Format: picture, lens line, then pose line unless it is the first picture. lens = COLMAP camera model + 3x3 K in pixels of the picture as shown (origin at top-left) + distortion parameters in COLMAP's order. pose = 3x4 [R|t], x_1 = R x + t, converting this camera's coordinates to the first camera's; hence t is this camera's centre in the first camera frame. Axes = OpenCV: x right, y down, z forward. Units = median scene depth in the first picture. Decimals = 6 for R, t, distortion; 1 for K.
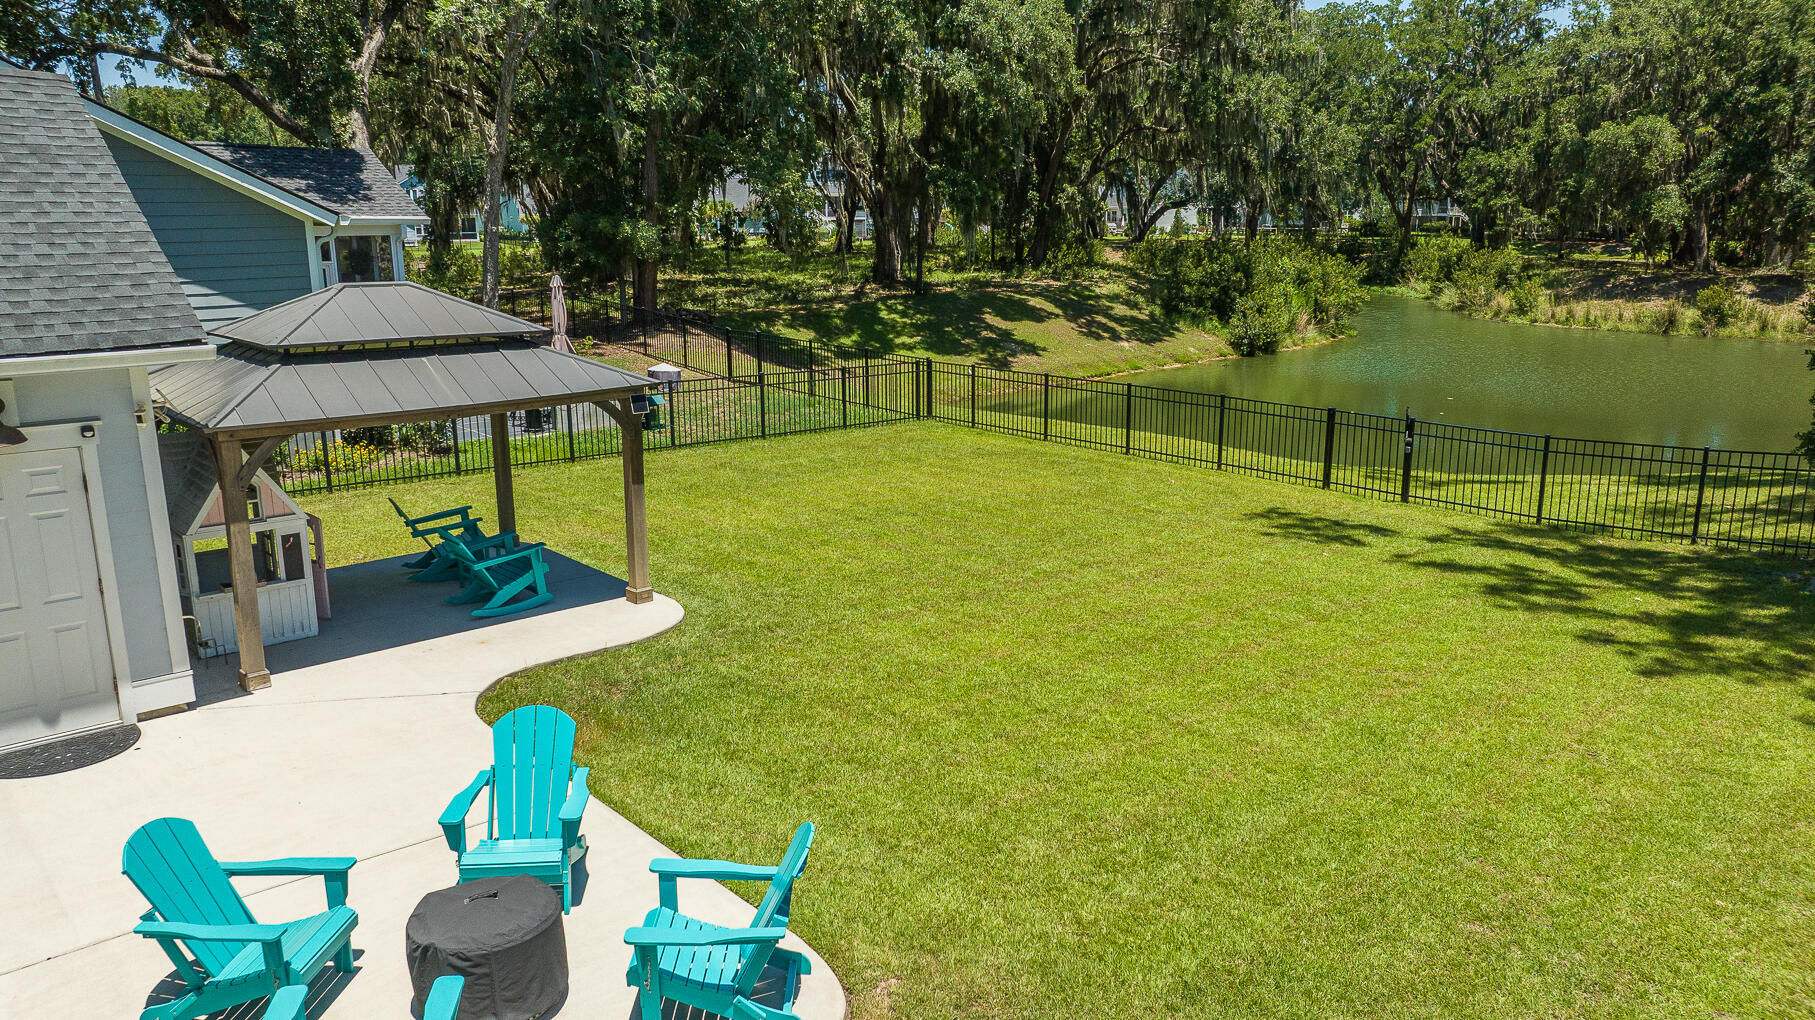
lens RADIAL K [[1307.2, 0, 907.5], [0, 1307.2, 510.0], [0, 0, 1]] dist [-0.077950, 0.114731]
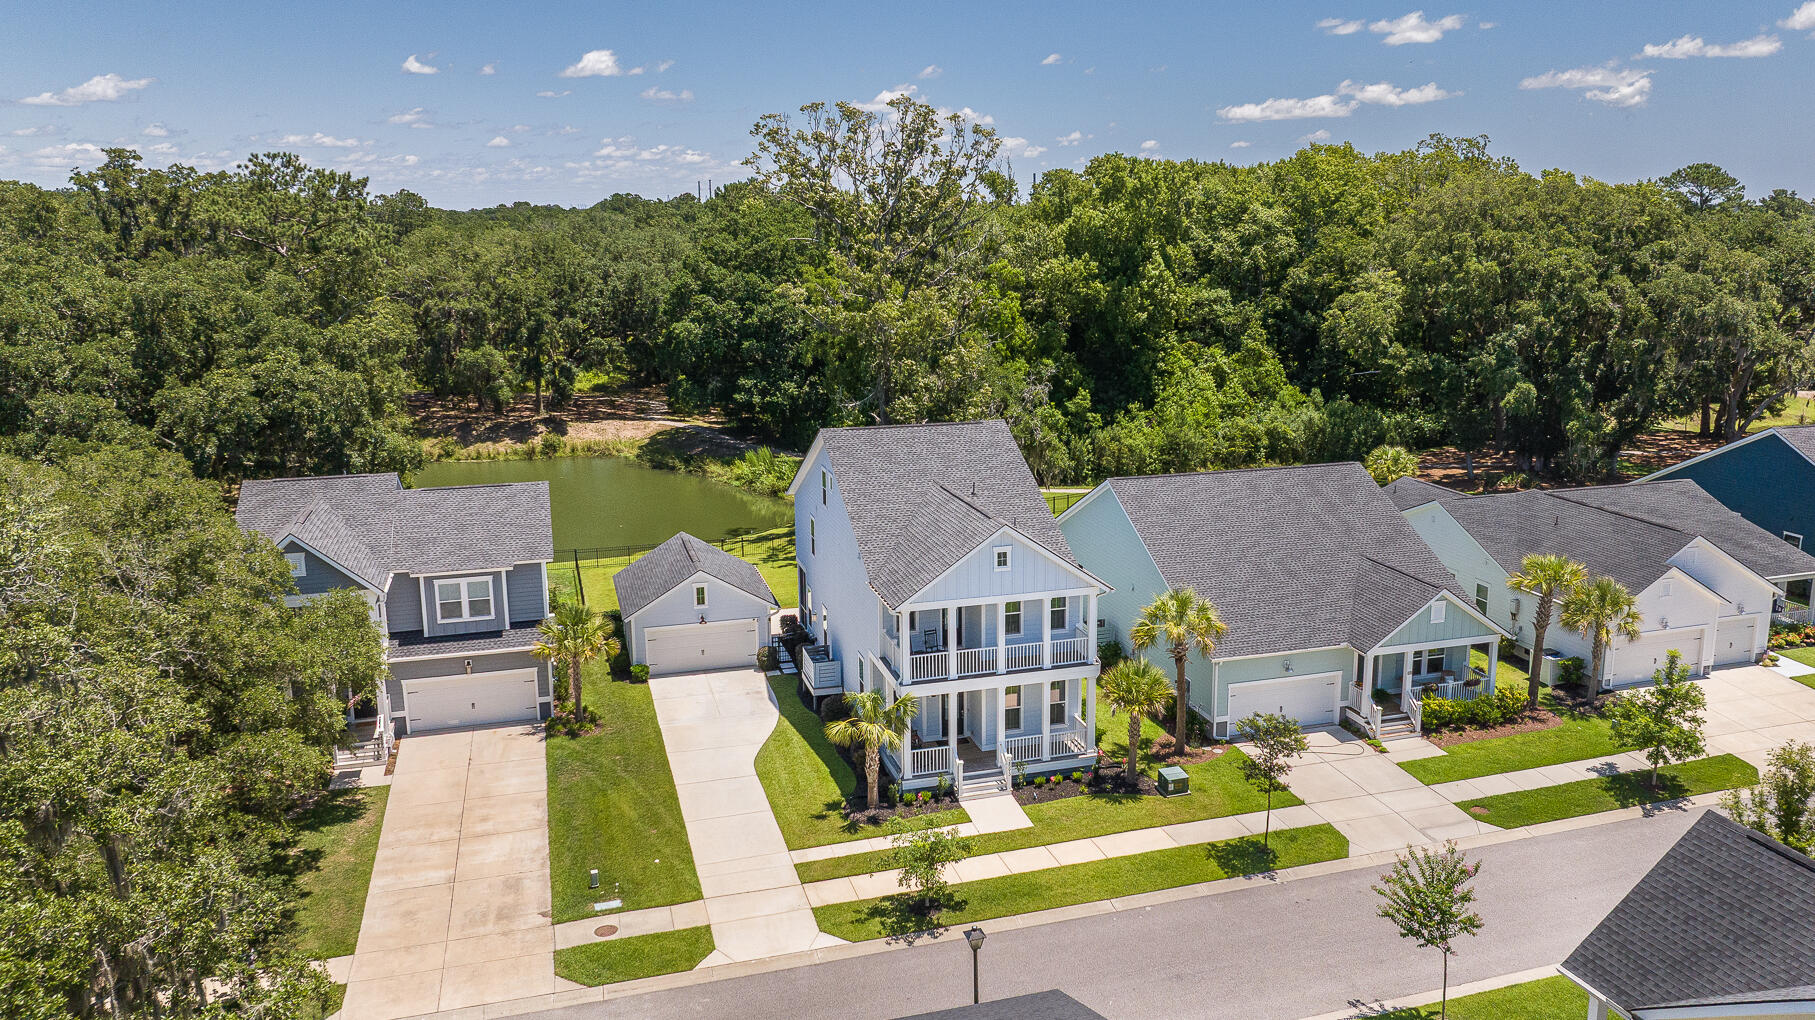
lens RADIAL K [[1385.9, 0, 971.3], [0, 1385.9, 491.6], [0, 0, 1]] dist [-0.013922, -0.001626]
pose [[0.411637, -0.184357, 0.892506, -1.137051], [0.207365, 0.972584, 0.105259, -0.188423], [-0.887443, 0.141746, 0.438581, -0.569751]]
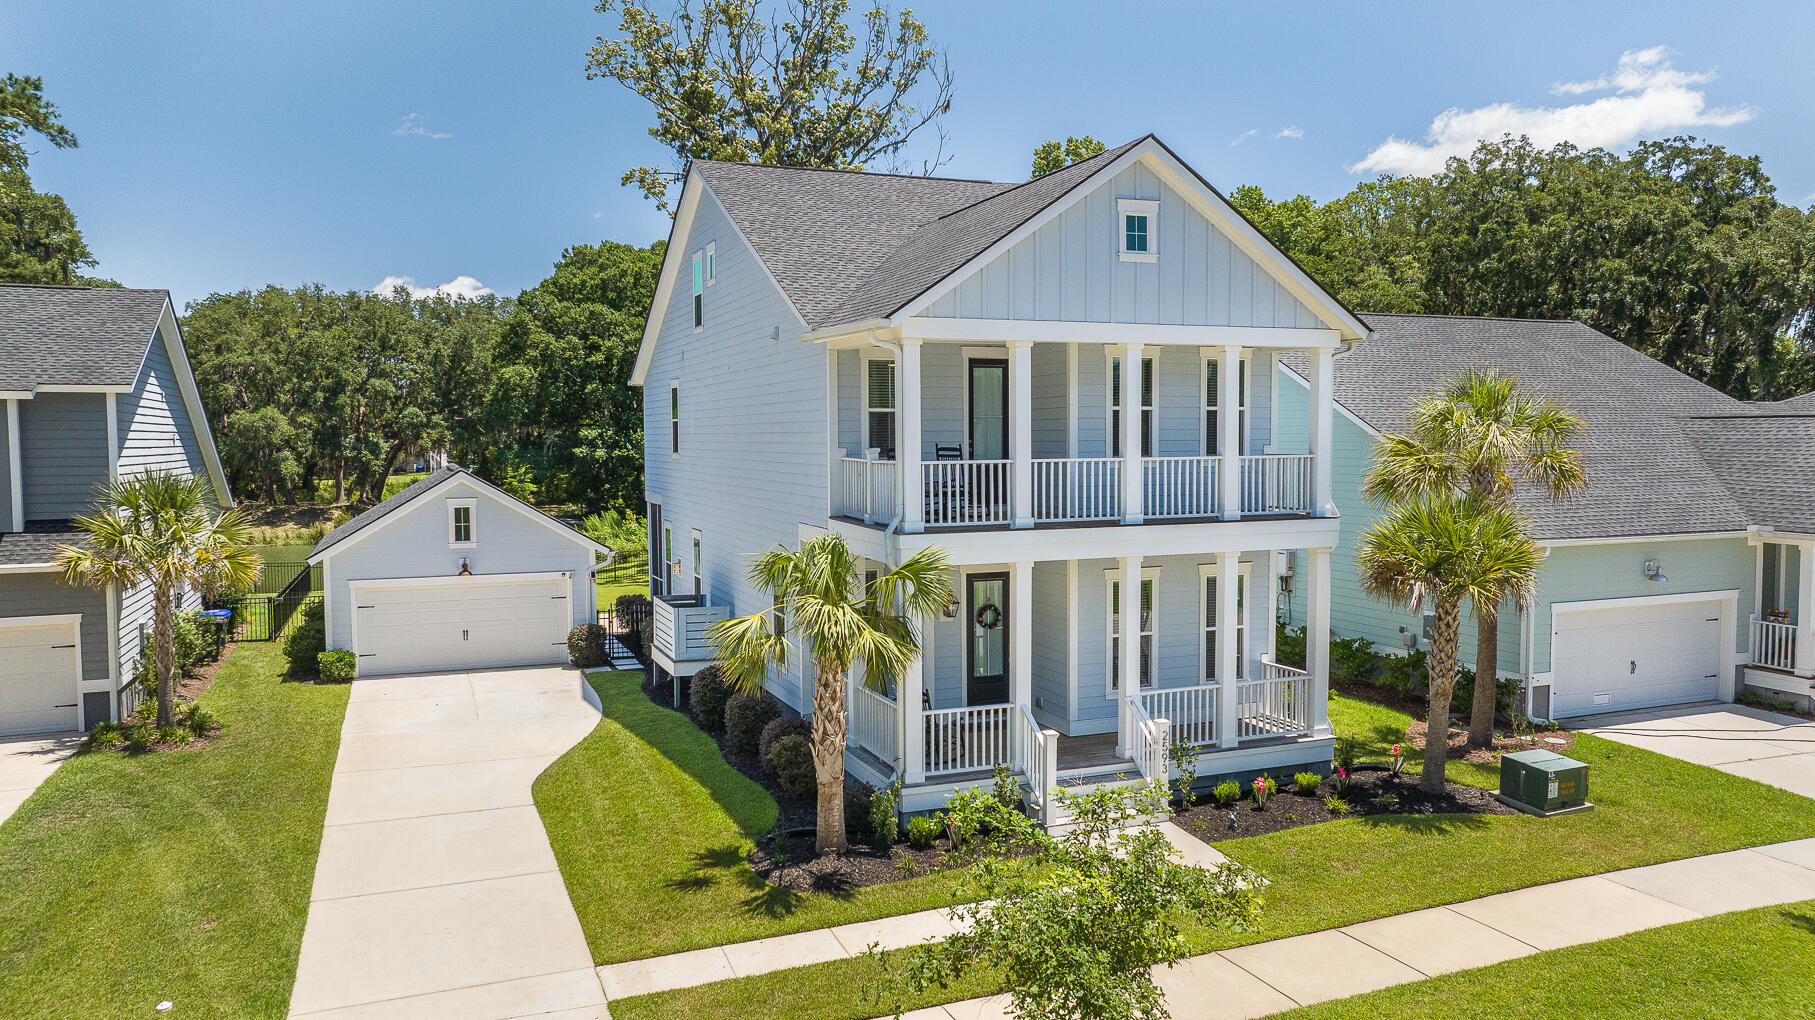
lens RADIAL K [[1287.3, 0, 907.5], [0, 1287.3, 510.0], [0, 0, 1]] dist [-0.050777, 0.064060]
pose [[0.348228, -0.053400, 0.935888, -0.688116], [0.216377, 0.975994, -0.024822, 0.019075], [-0.912096, 0.211148, 0.351423, -0.239734]]
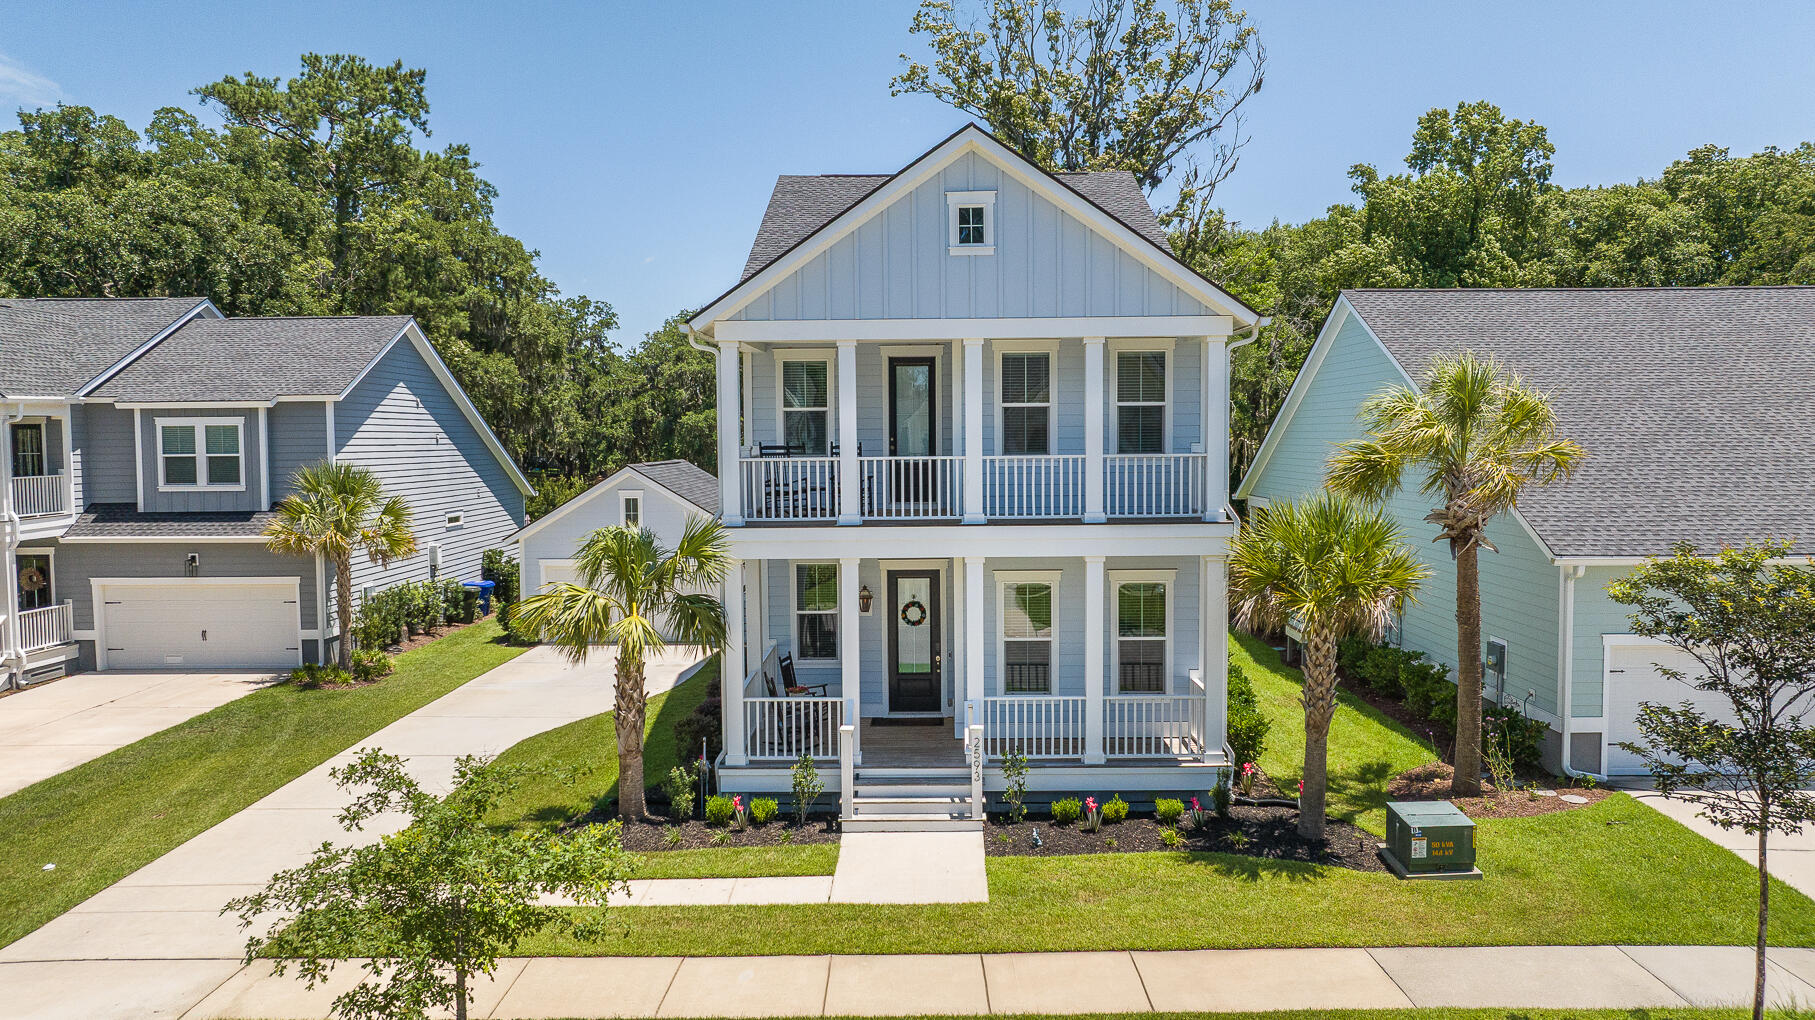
lens RADIAL K [[1287.3, 0, 907.5], [0, 1287.3, 510.0], [0, 0, 1]] dist [-0.050777, 0.064060]
pose [[0.682032, -0.044236, 0.729983, -0.600697], [0.171367, 0.980045, -0.100721, 0.054993], [-0.710961, 0.193790, 0.676003, -0.390383]]
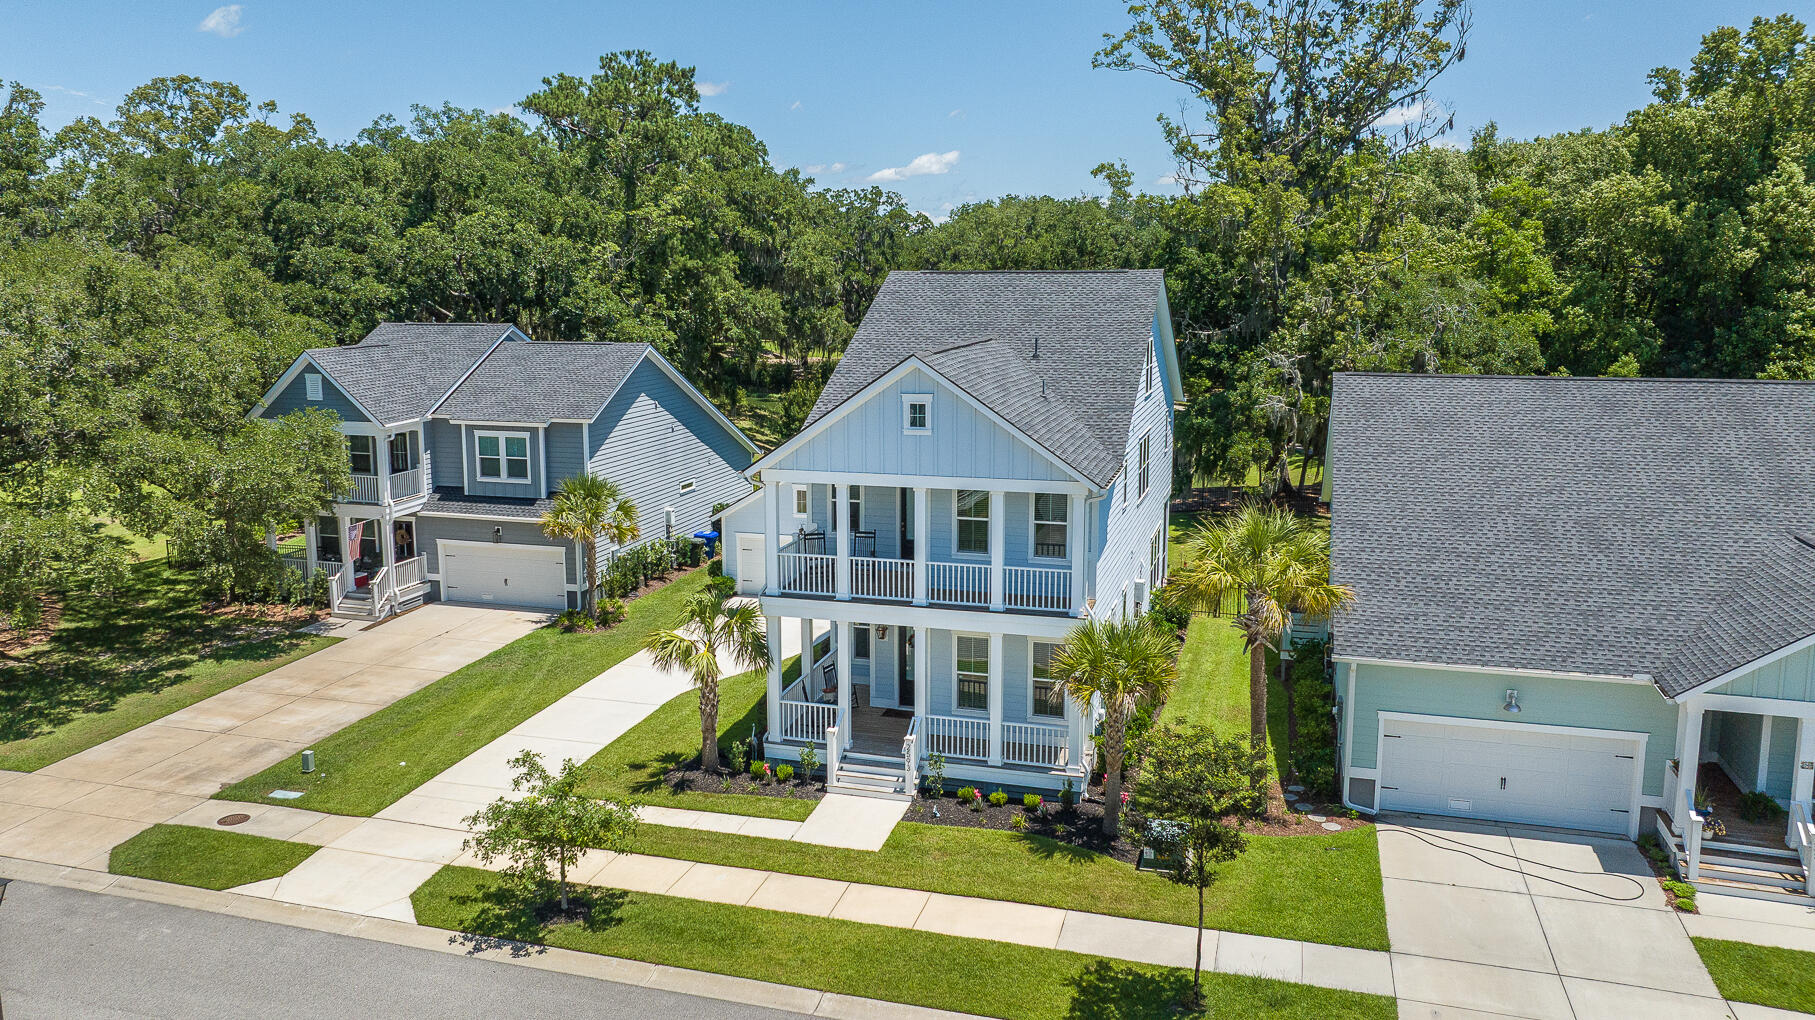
lens RADIAL K [[1364.9, 0, 850.3], [0, 1364.9, 478.2], [0, 0, 1]] dist [-0.022411, 0.008334]
pose [[0.868295, -0.078585, 0.489784, -0.633130], [0.116269, 0.992108, -0.046941, -0.001258], [-0.482230, 0.097705, 0.870579, -0.647340]]
